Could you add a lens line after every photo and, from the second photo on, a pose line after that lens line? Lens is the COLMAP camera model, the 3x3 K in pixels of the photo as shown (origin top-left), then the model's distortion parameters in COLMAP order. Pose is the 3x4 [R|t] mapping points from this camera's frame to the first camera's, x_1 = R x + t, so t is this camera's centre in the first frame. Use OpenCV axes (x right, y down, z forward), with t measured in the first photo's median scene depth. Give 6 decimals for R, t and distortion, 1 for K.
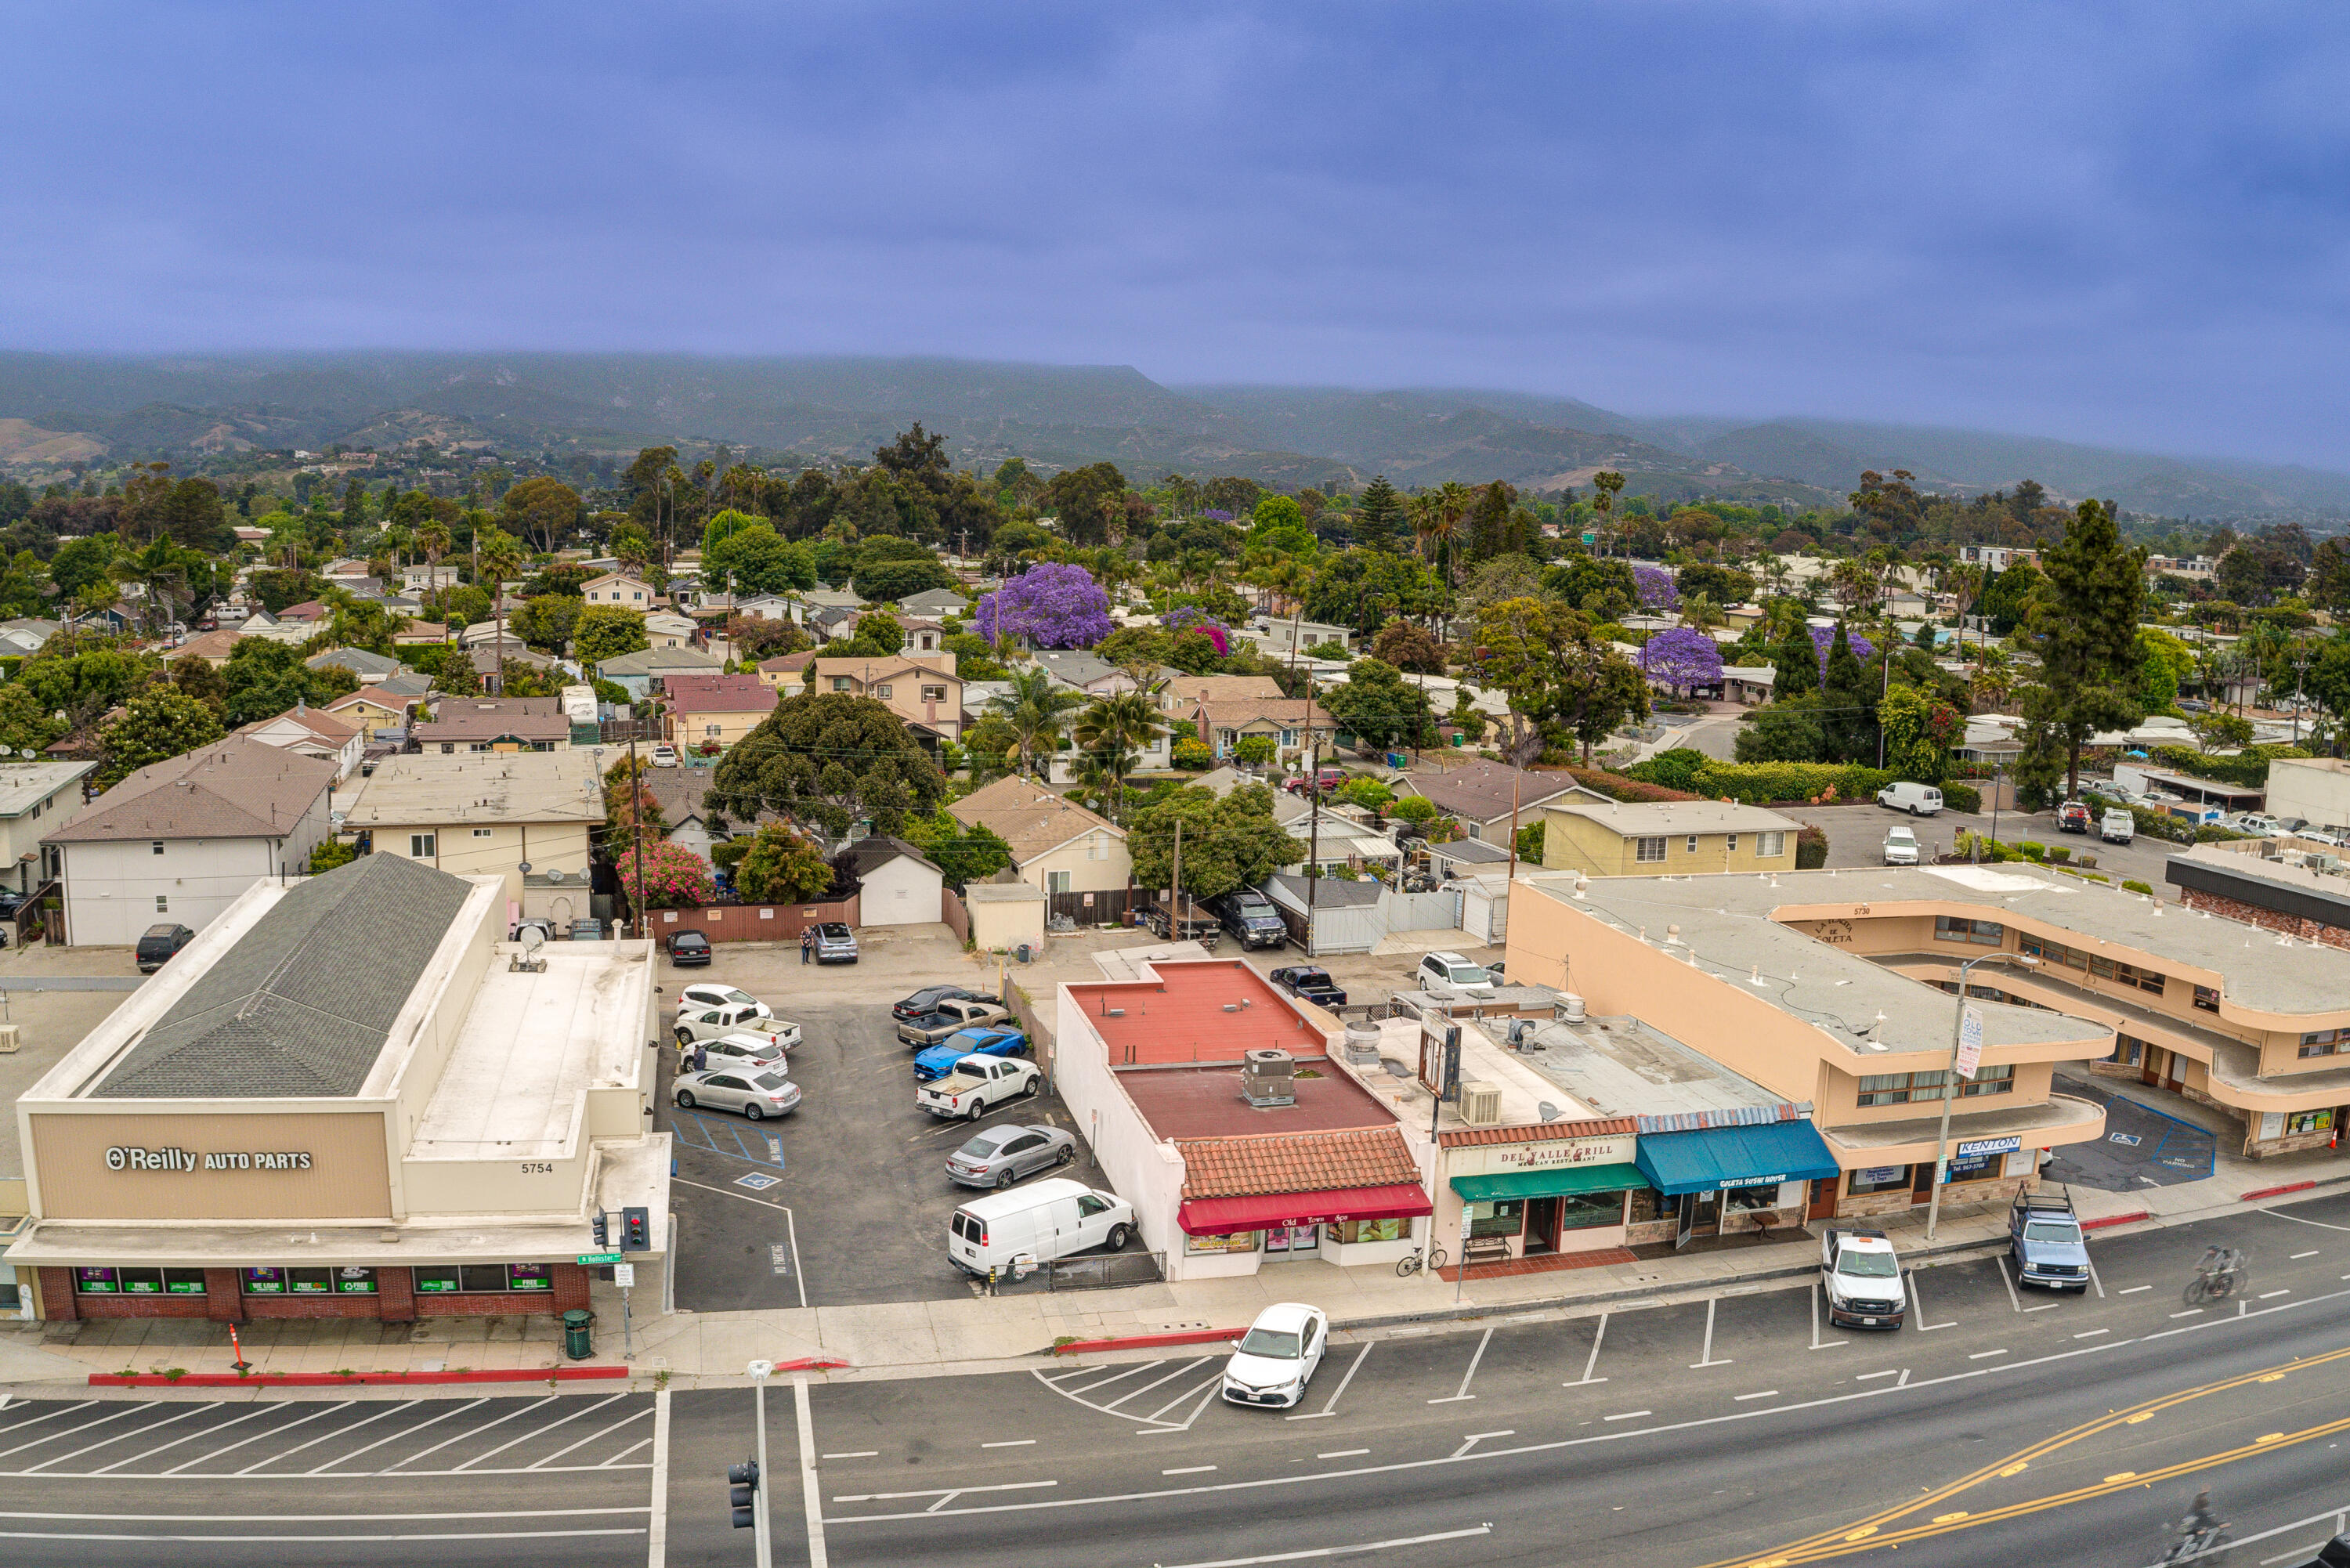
lens RADIAL K [[1869.3, 0, 1168.4], [0, 1869.3, 794.1], [0, 0, 1]] dist [-0.255629, 0.076432]
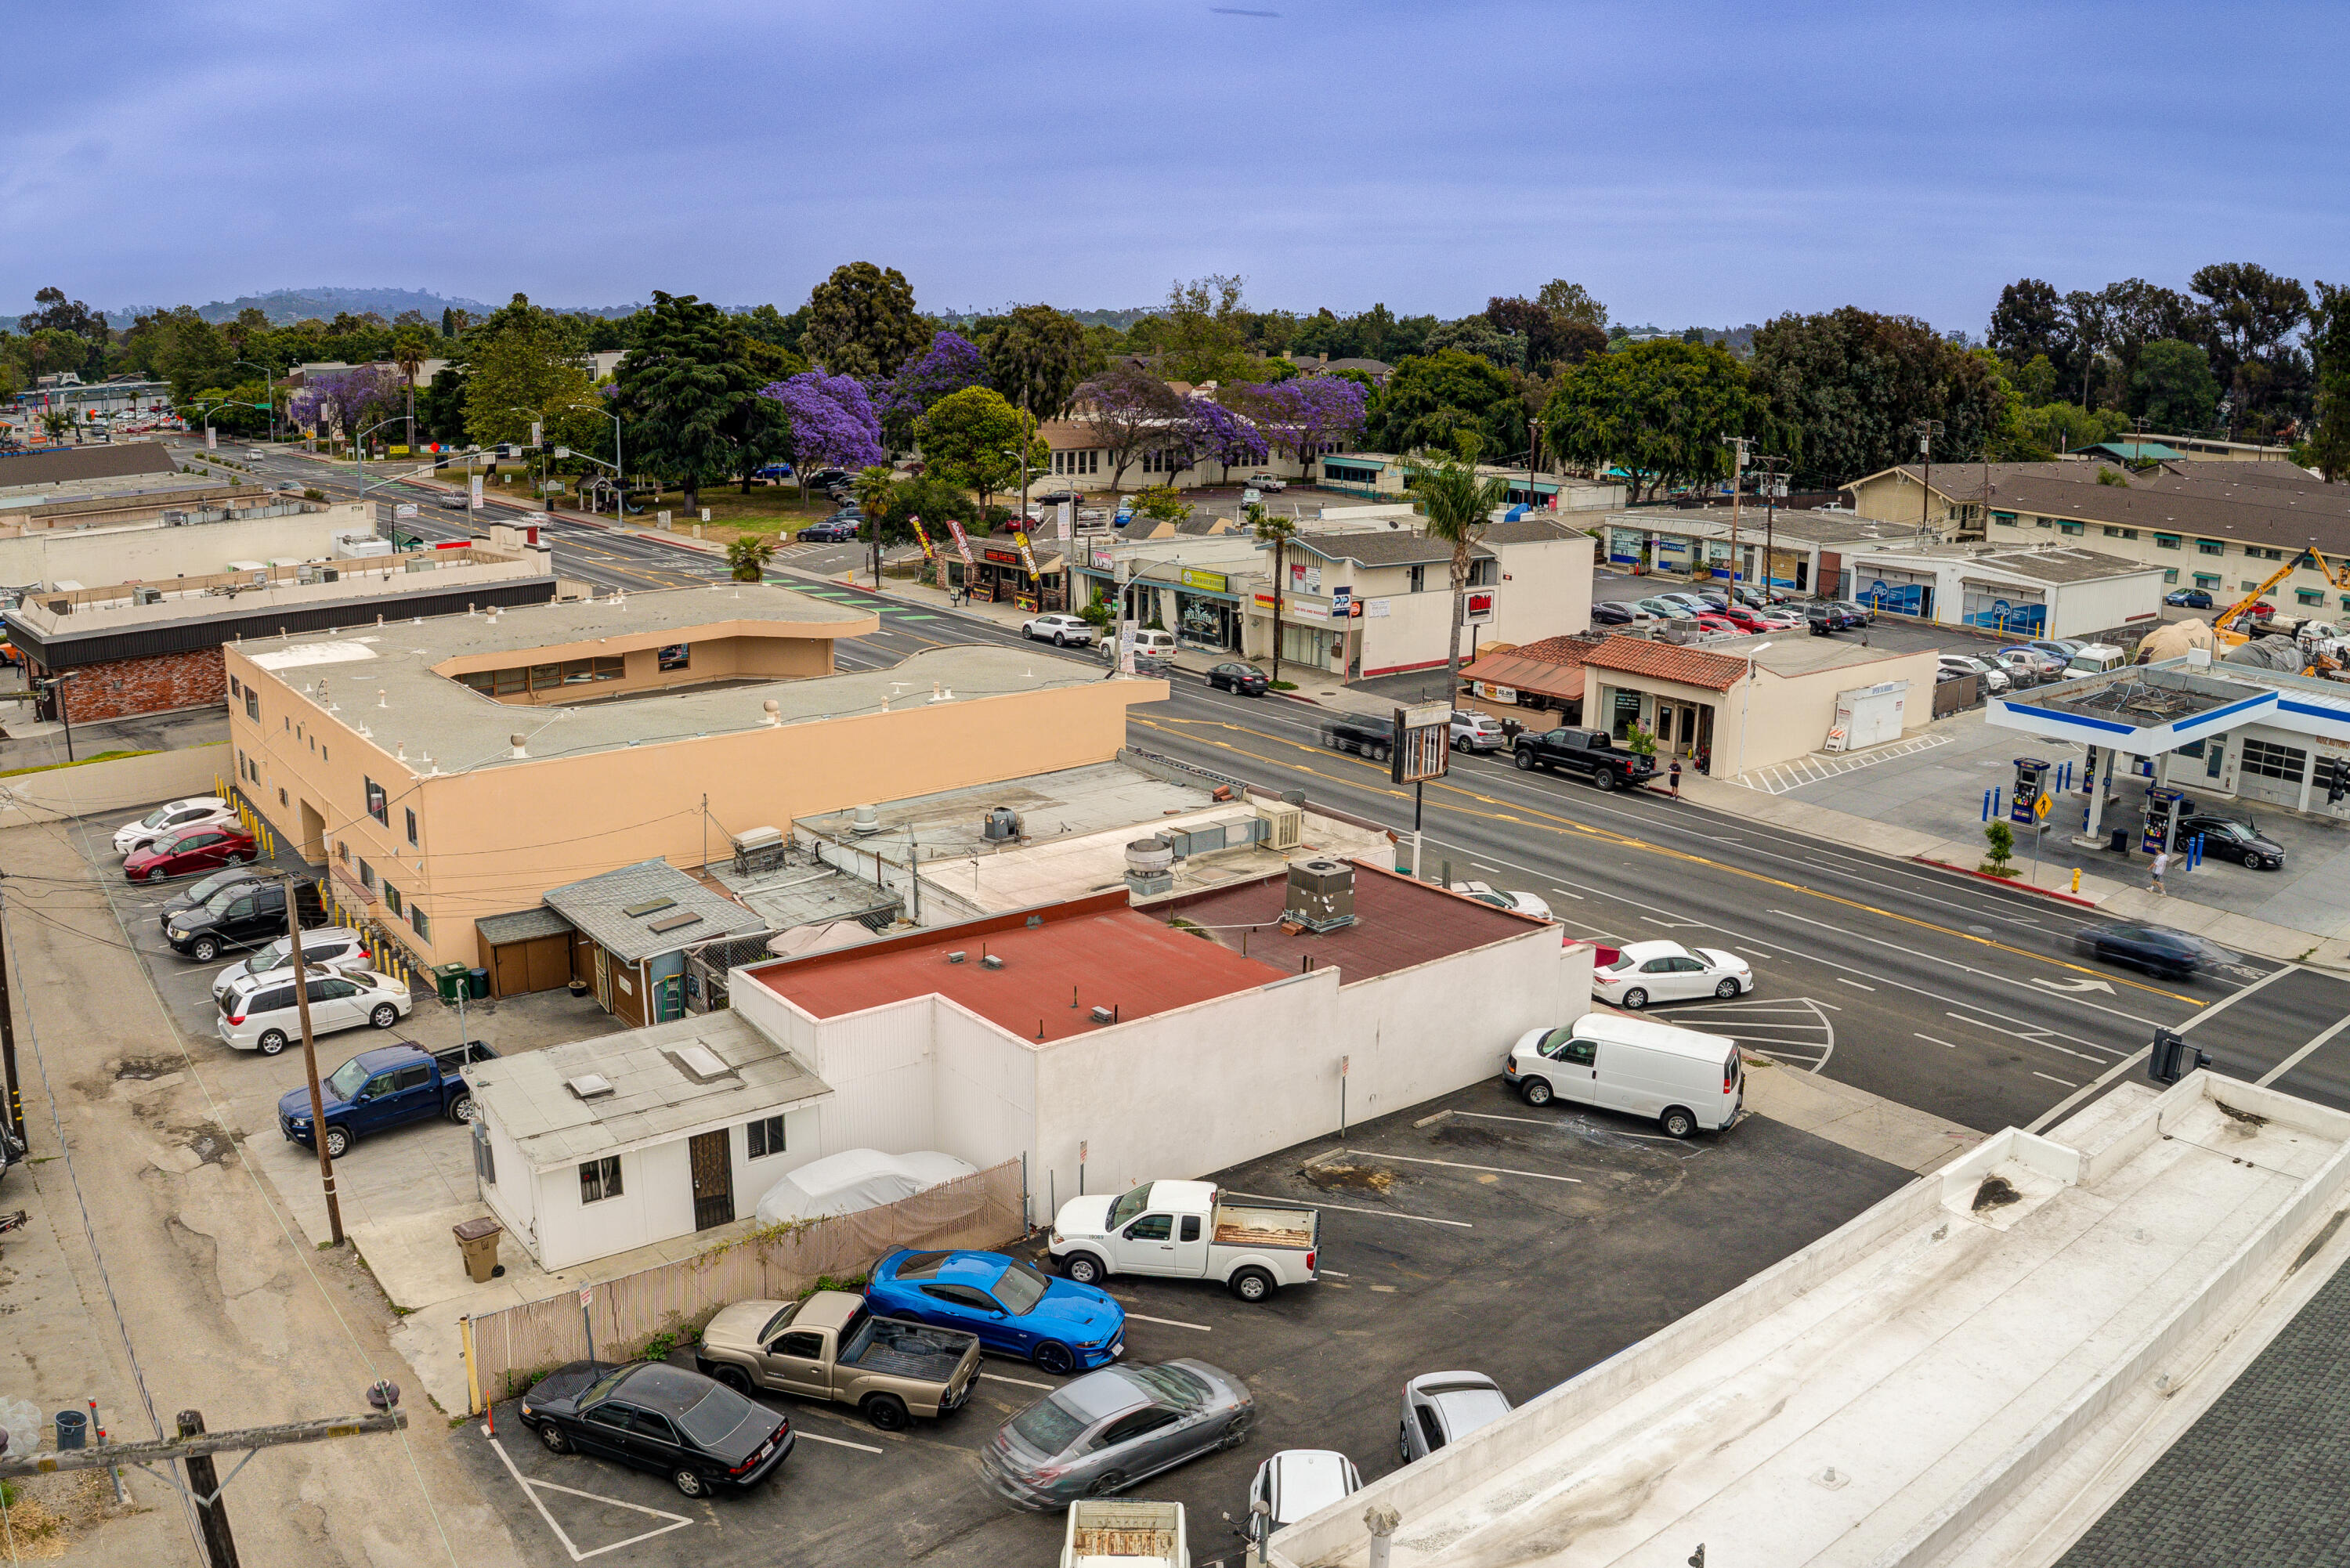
lens RADIAL K [[1869.3, 0, 1181.8], [0, 1869.3, 781.7], [0, 0, 1]] dist [-0.255629, 0.076432]
pose [[-0.425921, -0.251852, 0.869001, -0.590314], [0.112352, 0.938319, 0.327008, -0.160454], [-0.897757, 0.236914, -0.371354, 1.285808]]
